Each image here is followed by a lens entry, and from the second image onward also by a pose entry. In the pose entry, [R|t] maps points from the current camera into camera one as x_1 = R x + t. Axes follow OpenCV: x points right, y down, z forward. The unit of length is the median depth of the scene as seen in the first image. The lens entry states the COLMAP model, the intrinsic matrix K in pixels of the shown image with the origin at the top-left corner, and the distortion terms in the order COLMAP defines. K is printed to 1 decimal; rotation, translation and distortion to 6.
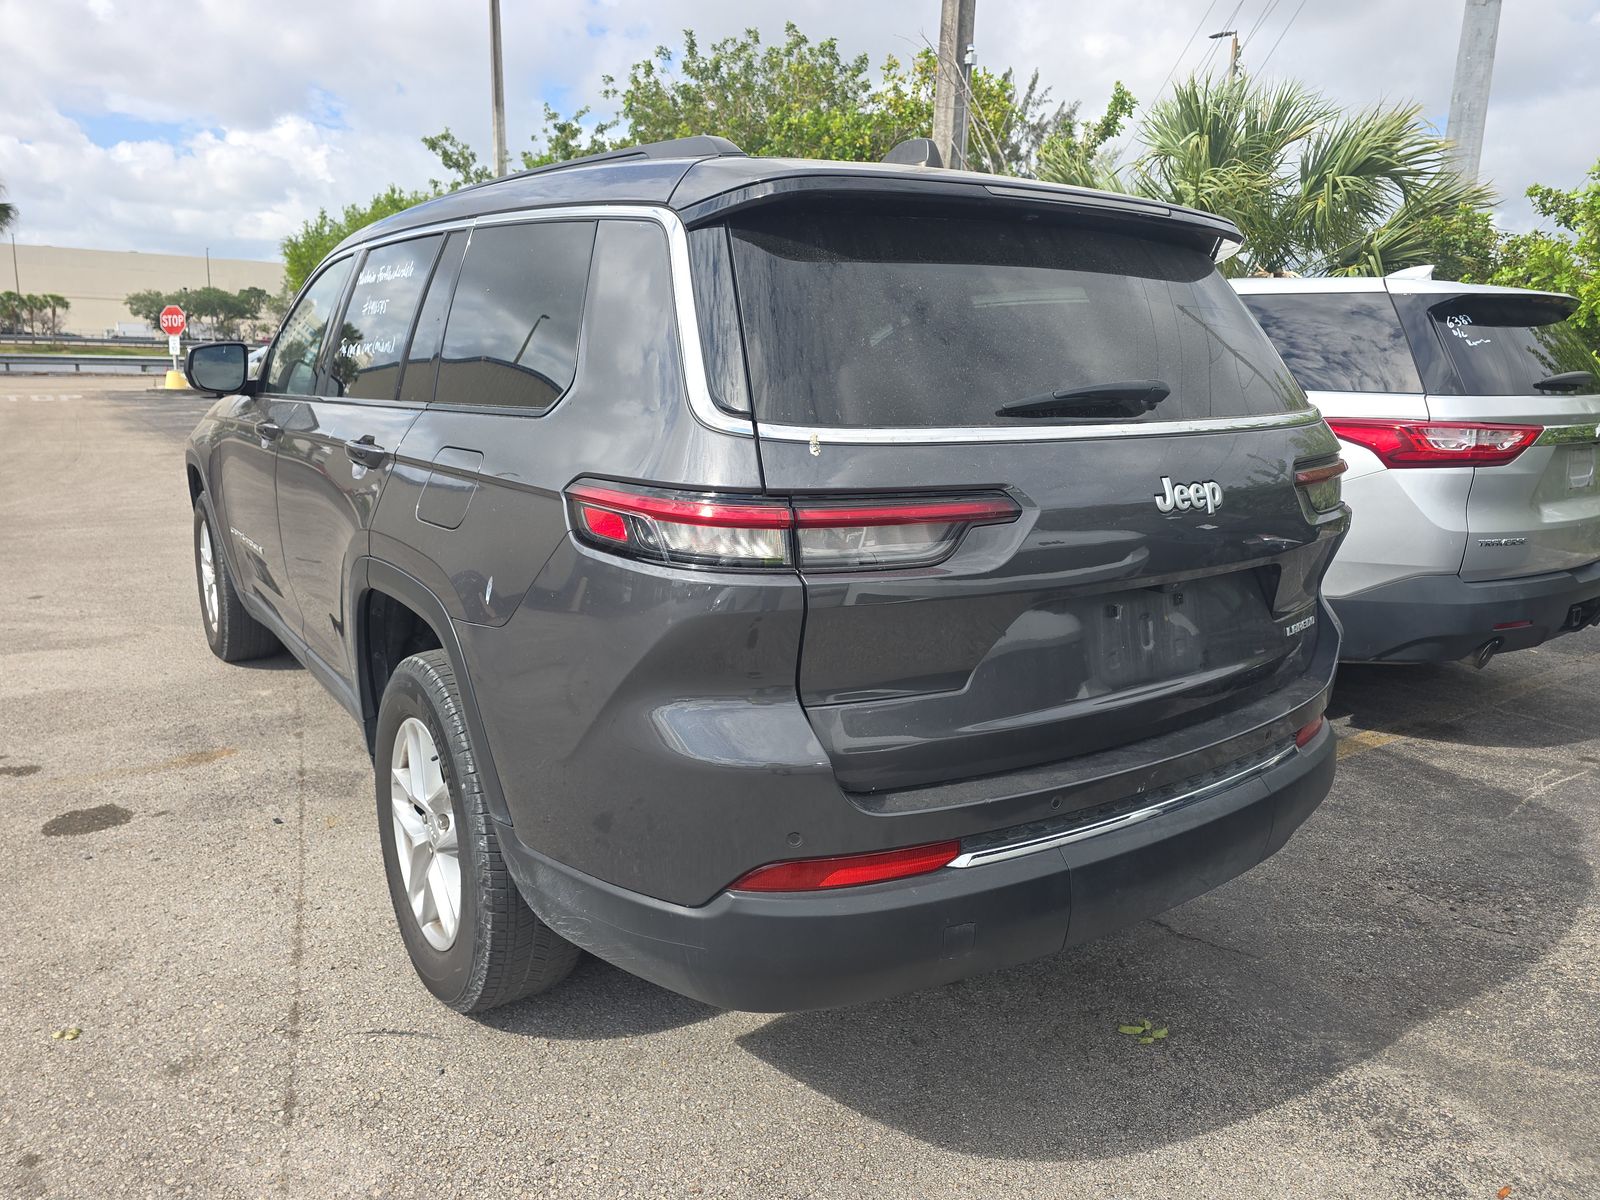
lens RADIAL K [[1085.7, 0, 817.0], [0, 1085.7, 595.9], [0, 0, 1]] dist [0.043620, -0.041735]
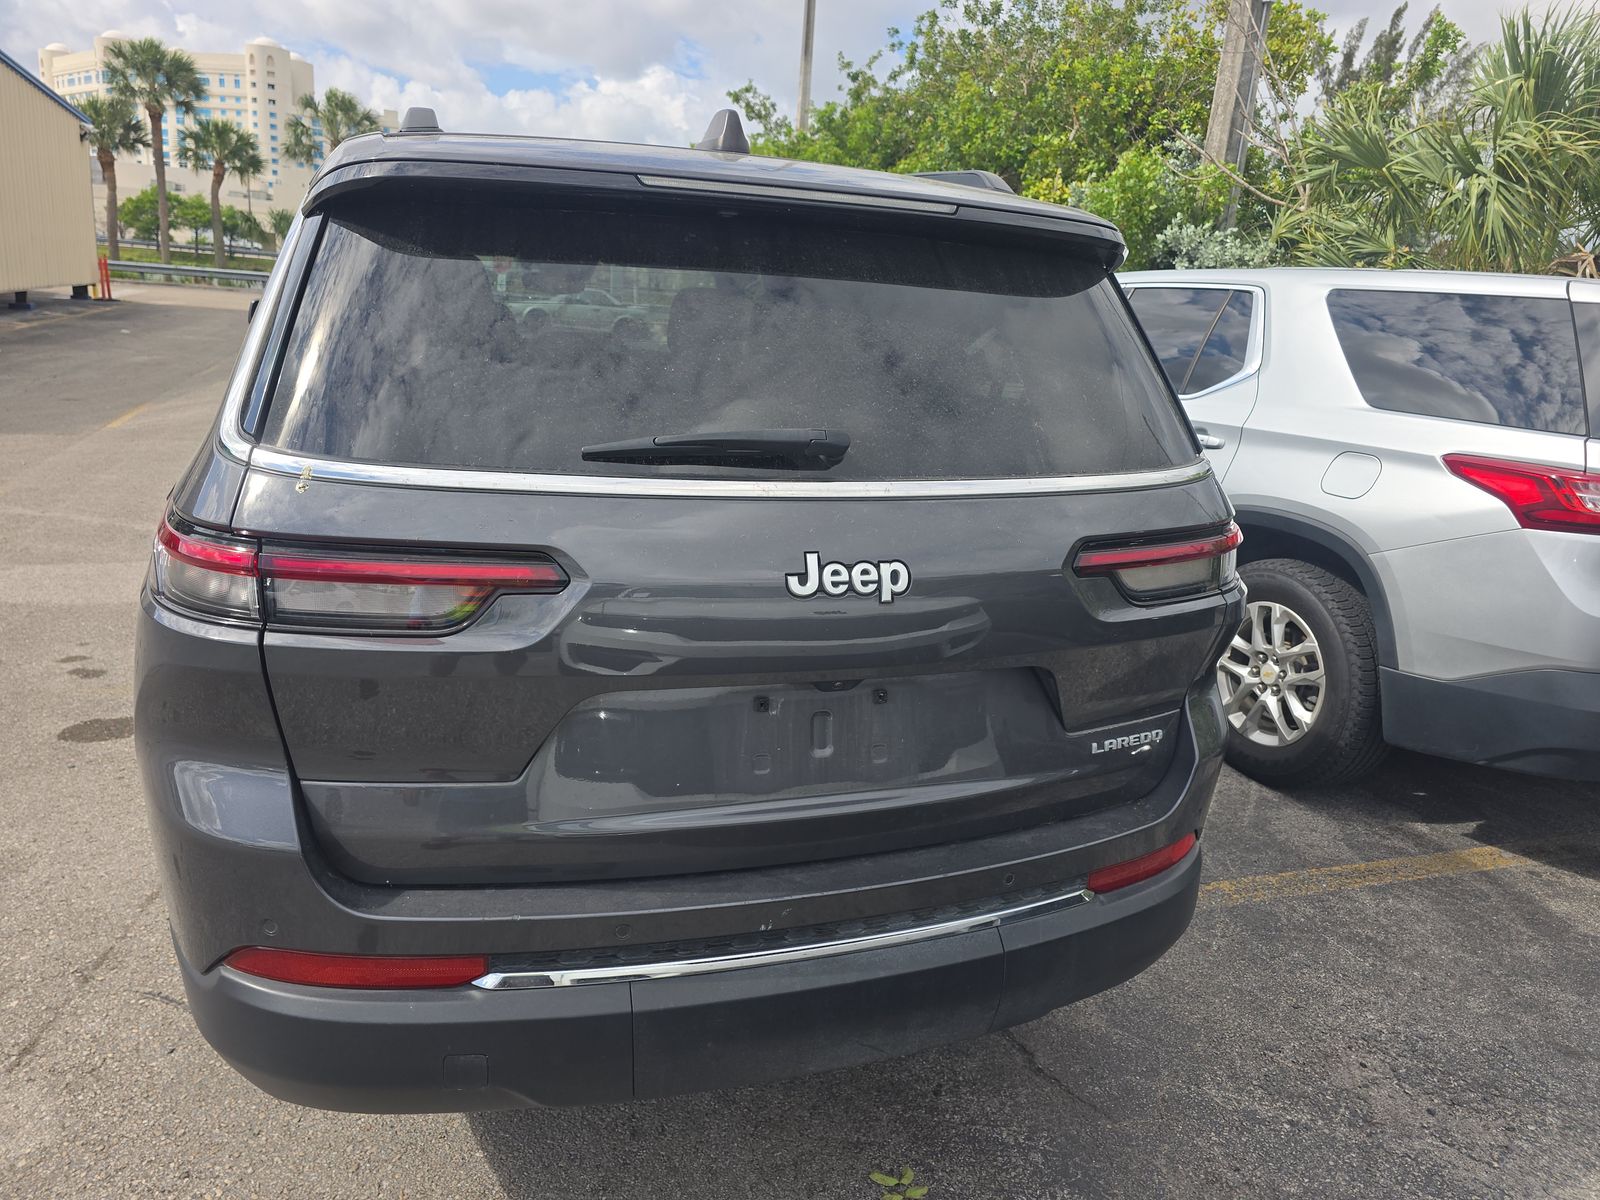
lens RADIAL K [[1085.7, 0, 808.3], [0, 1085.7, 598.8], [0, 0, 1]] dist [0.043620, -0.041735]
pose [[0.957987, 0.119360, -0.260797, 0.057761], [-0.108072, 0.992493, 0.057254, -0.013218], [0.265673, -0.026664, 0.963694, 0.026123]]
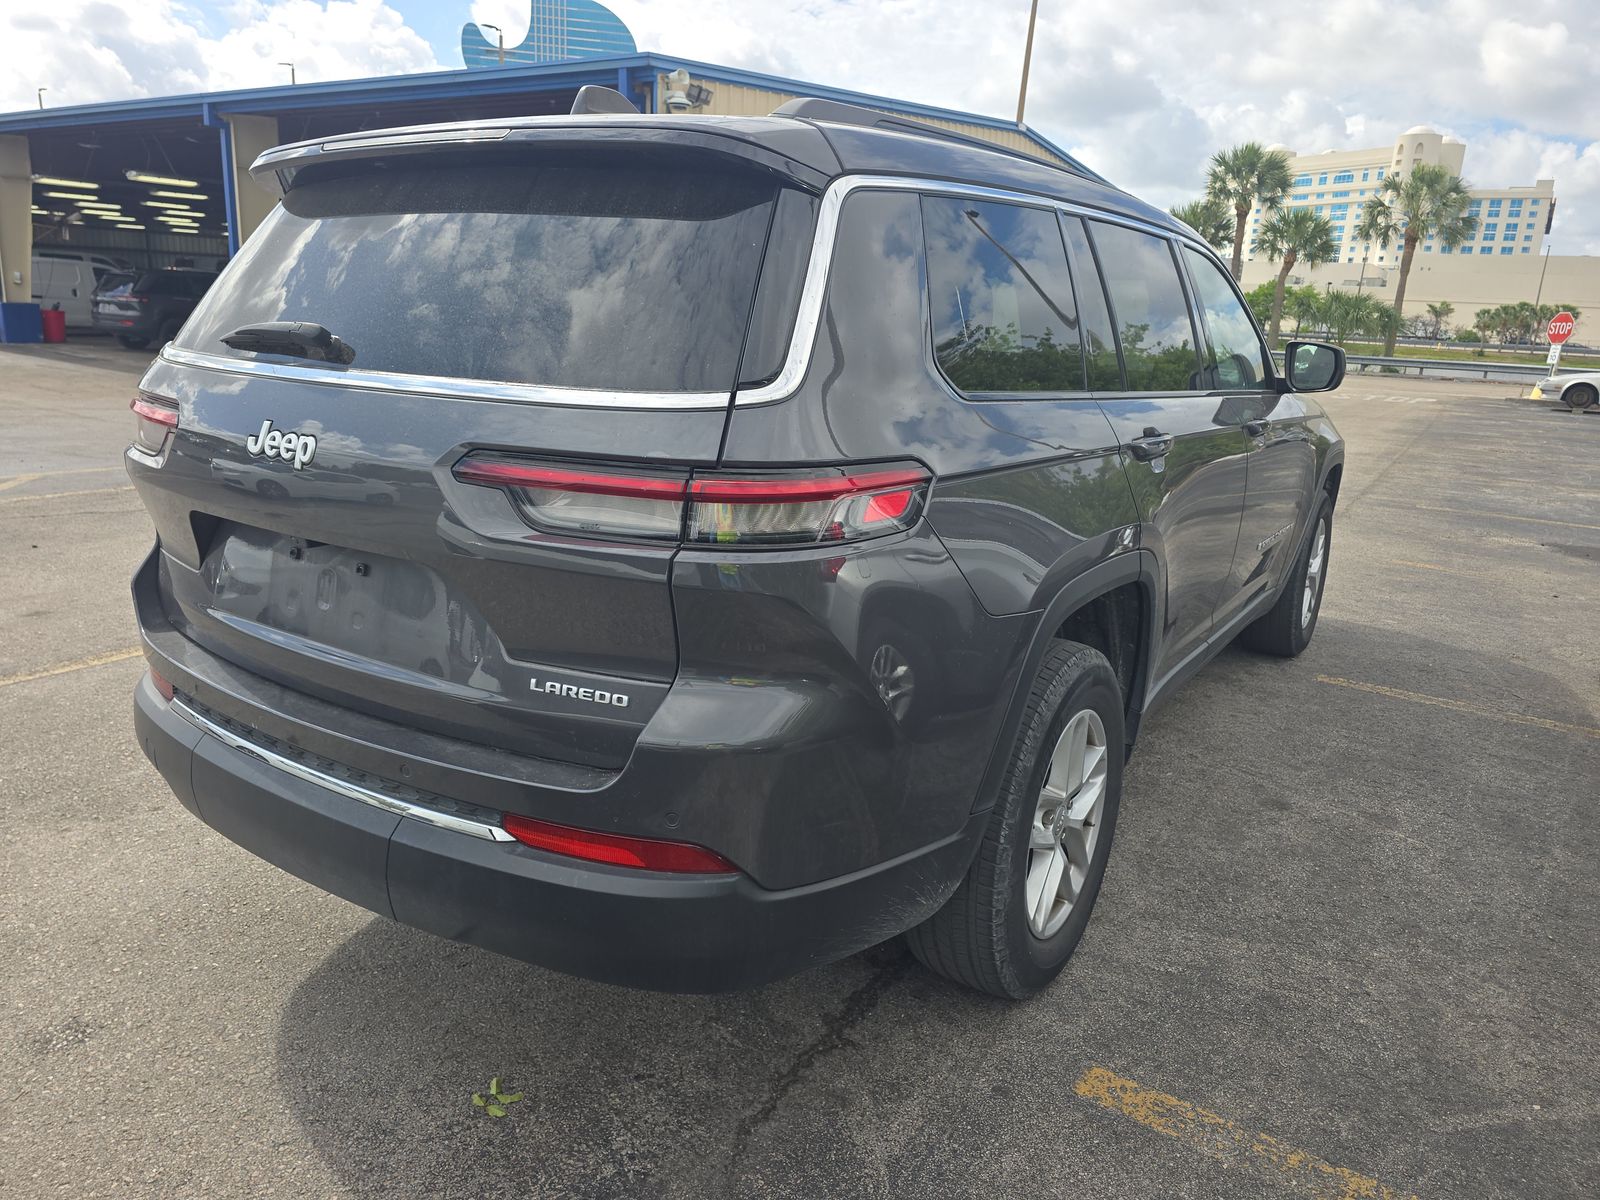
lens RADIAL K [[1085.7, 0, 787.1], [0, 1085.7, 610.1], [0, 0, 1]] dist [0.043620, -0.041735]
pose [[0.346741, 0.237404, -0.907420, 0.153960], [-0.235396, 0.958502, 0.160819, -0.023318], [0.907942, 0.157841, 0.388236, 0.117089]]
